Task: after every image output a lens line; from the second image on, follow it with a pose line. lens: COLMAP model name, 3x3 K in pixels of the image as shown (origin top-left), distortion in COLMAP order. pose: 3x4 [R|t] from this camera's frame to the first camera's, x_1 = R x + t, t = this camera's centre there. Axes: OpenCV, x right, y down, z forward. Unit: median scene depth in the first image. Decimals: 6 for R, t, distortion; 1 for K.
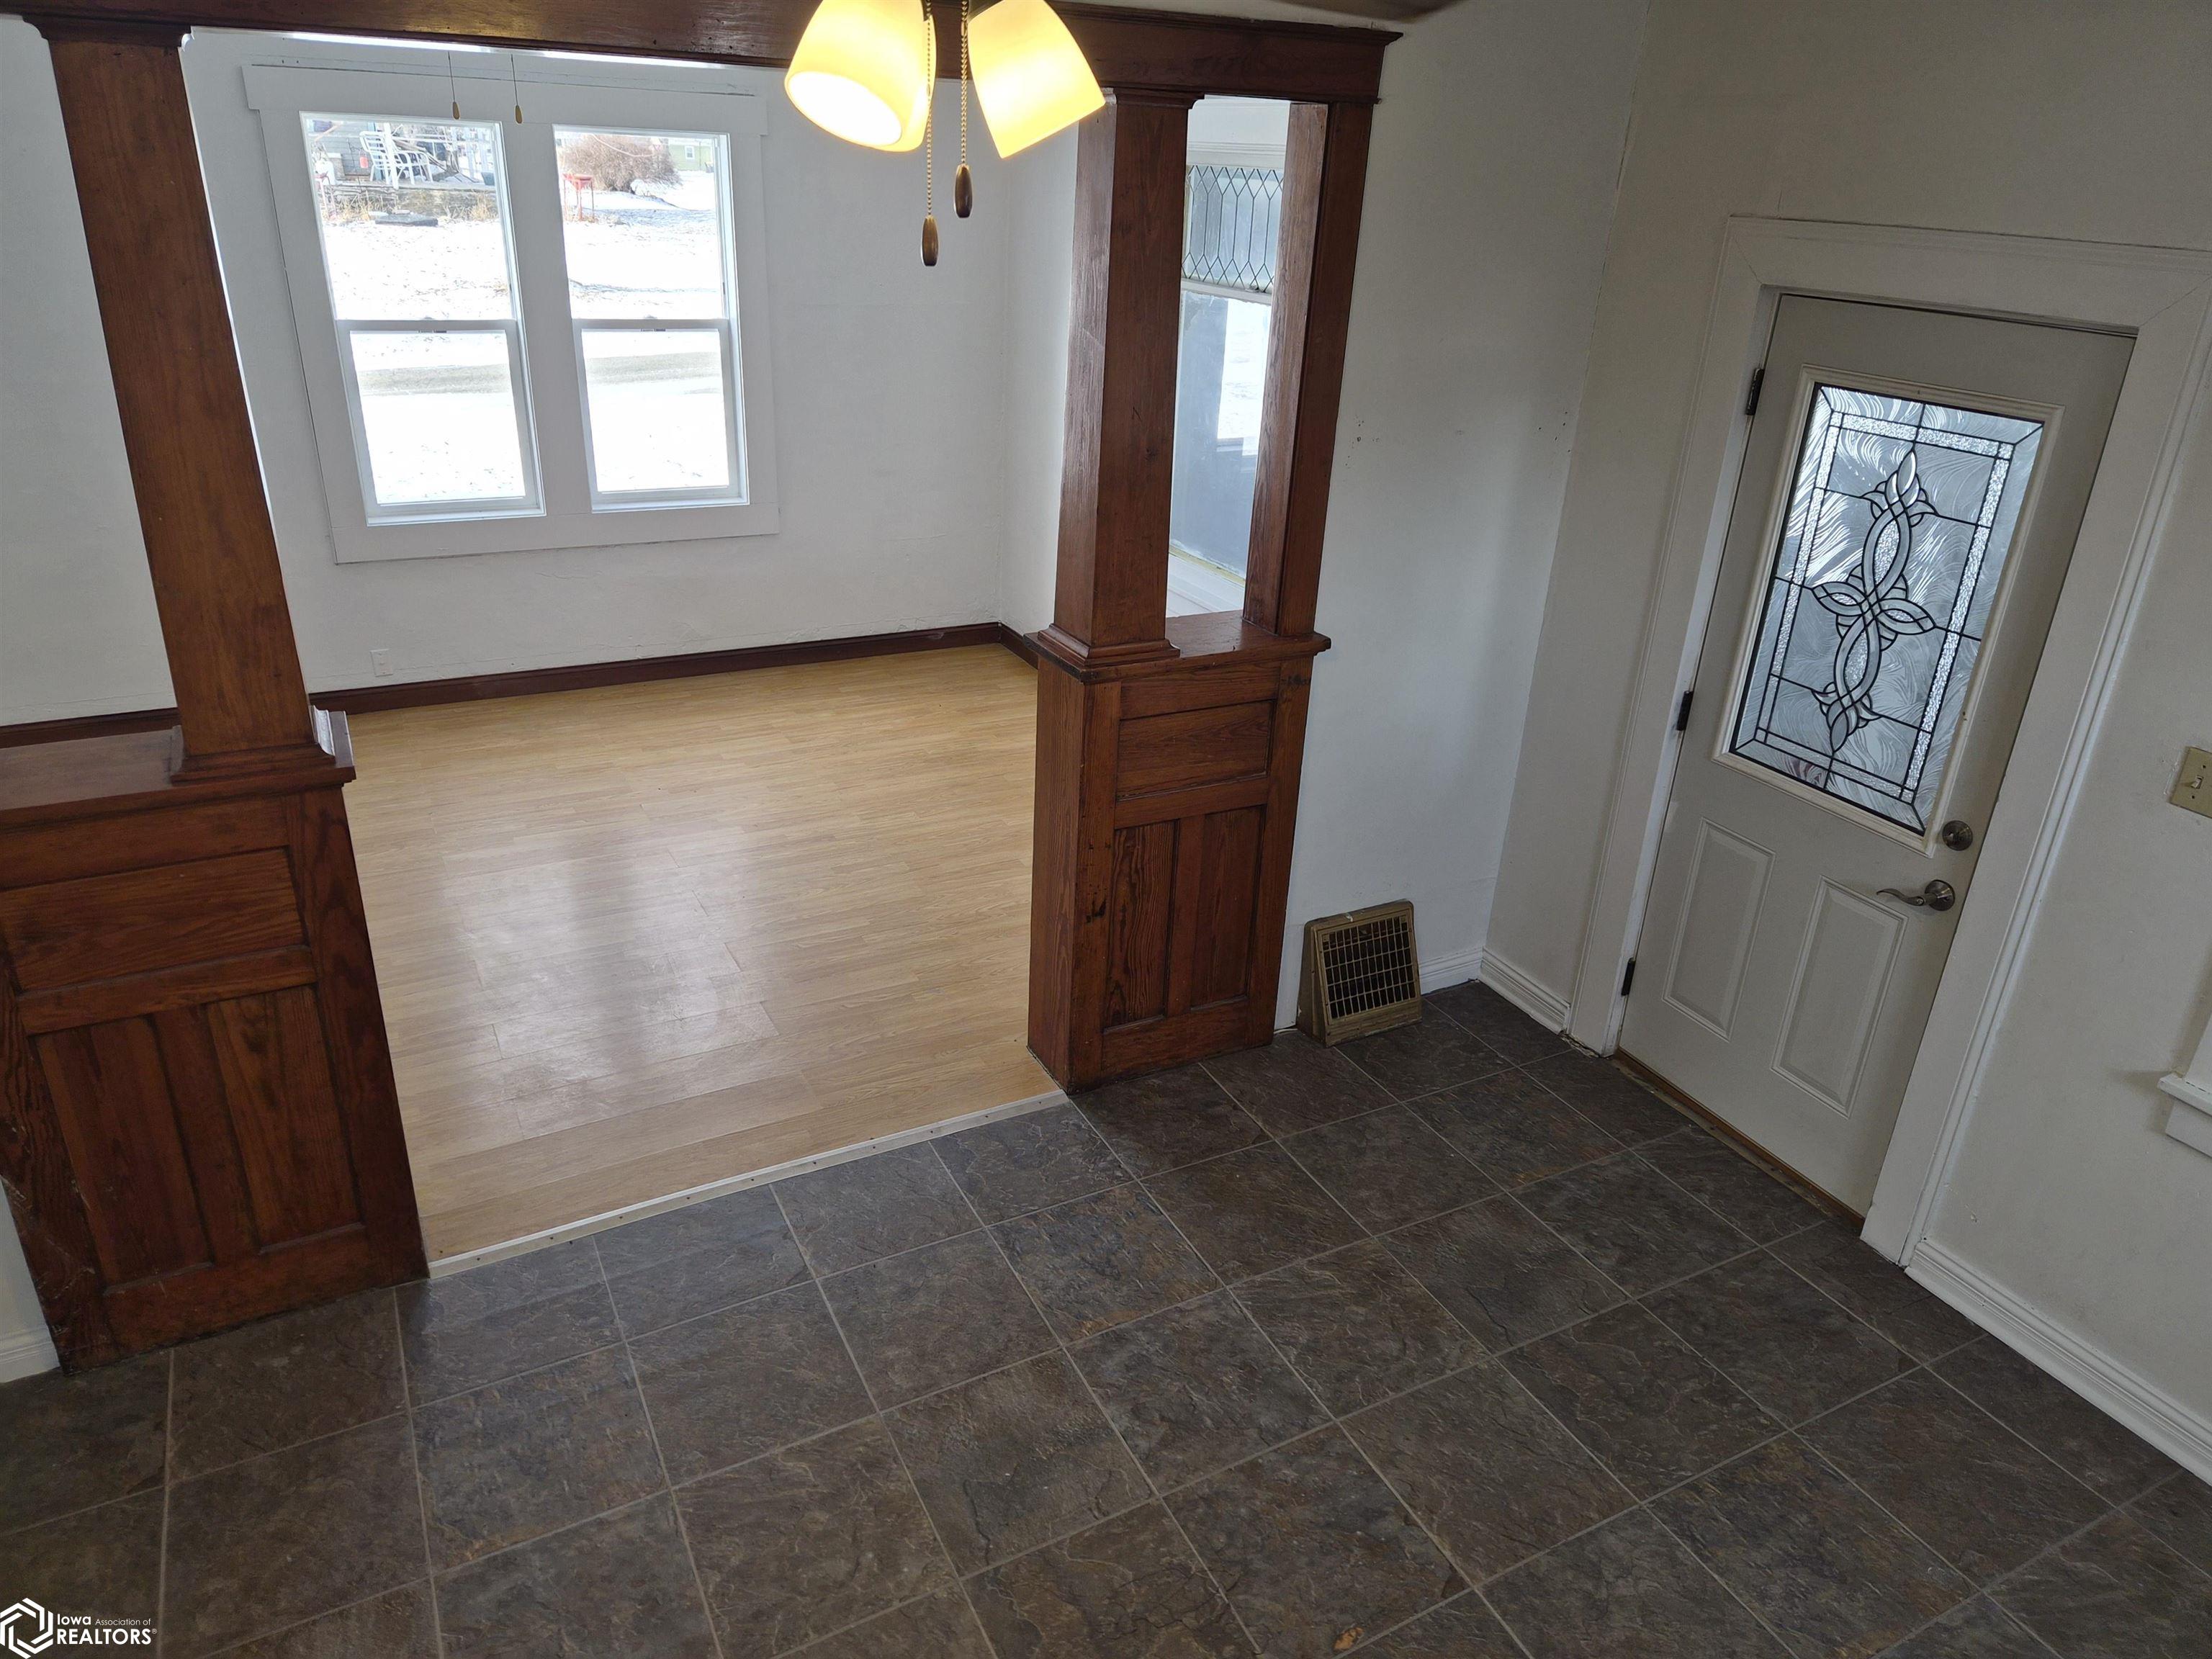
lens RADIAL K [[1490.4, 0, 1094.5], [0, 1490.4, 788.7], [0, 0, 1]] dist [0.085722, -0.072360]
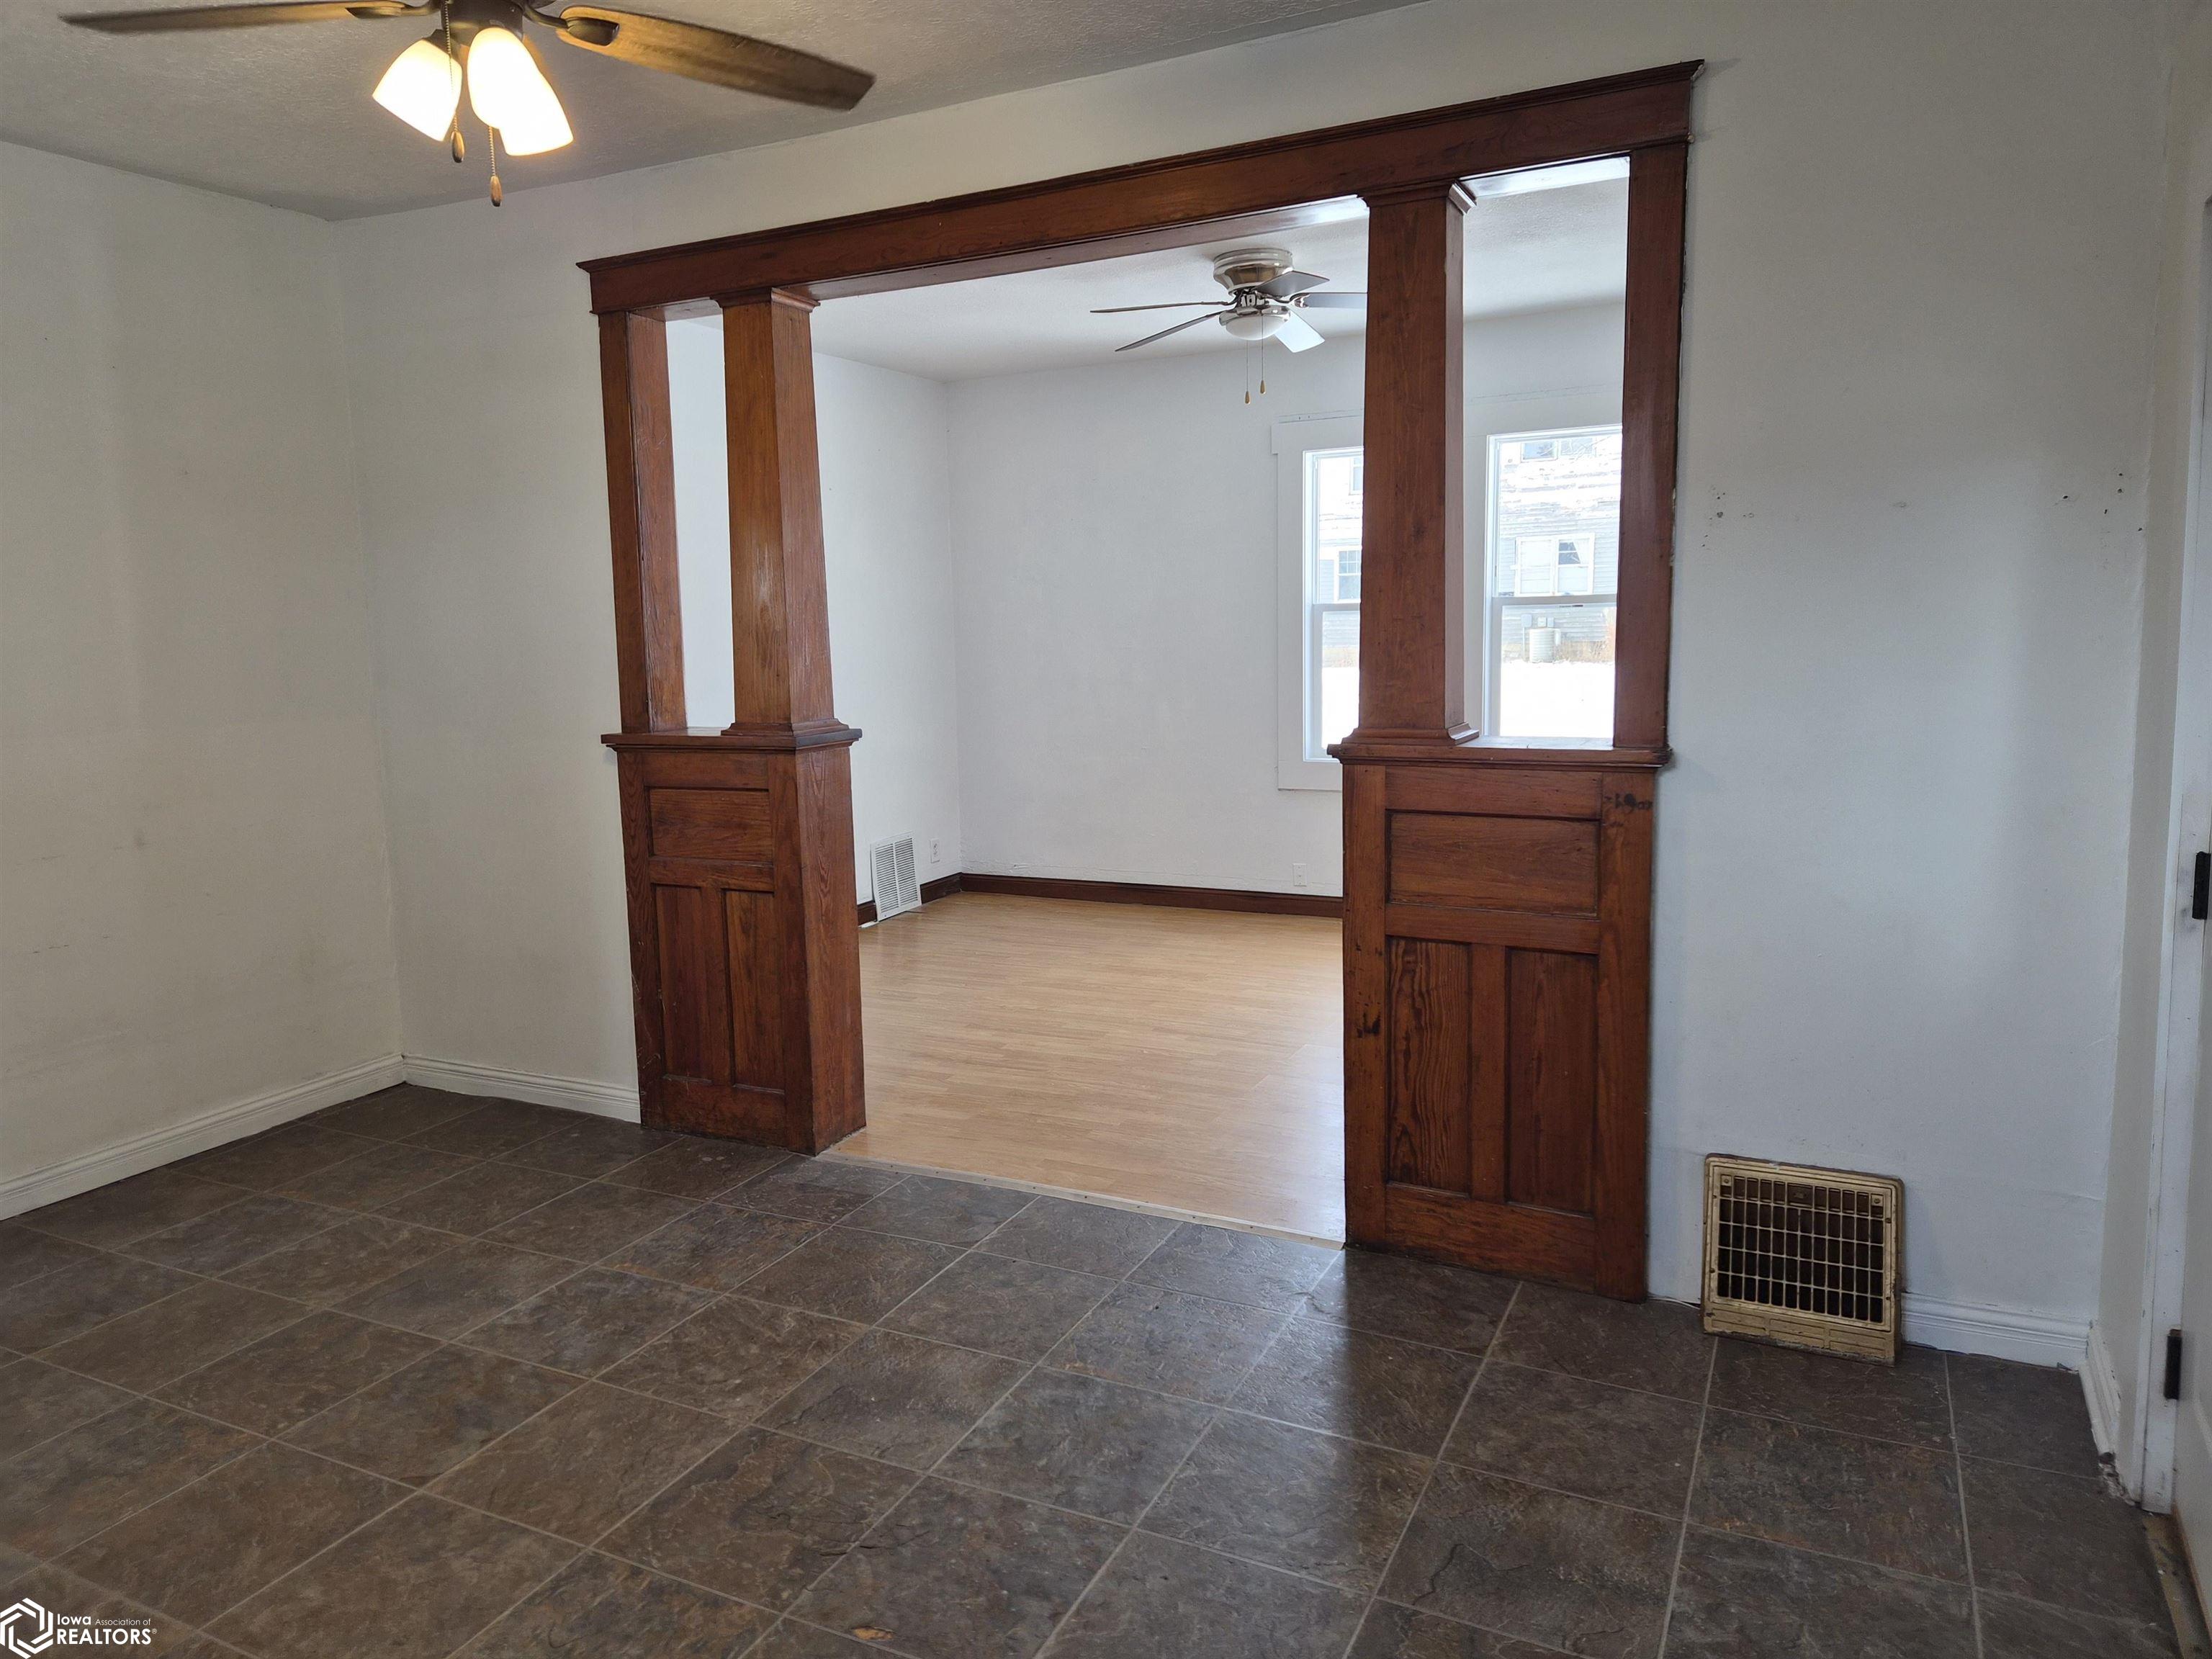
lens RADIAL K [[1490.4, 0, 1094.5], [0, 1490.4, 788.7], [0, 0, 1]] dist [0.085722, -0.072360]
pose [[0.574004, 0.030642, -0.818279, 0.690092], [-0.276829, 0.947724, -0.158700, 0.143844], [0.770639, 0.317618, 0.552480, 0.331348]]
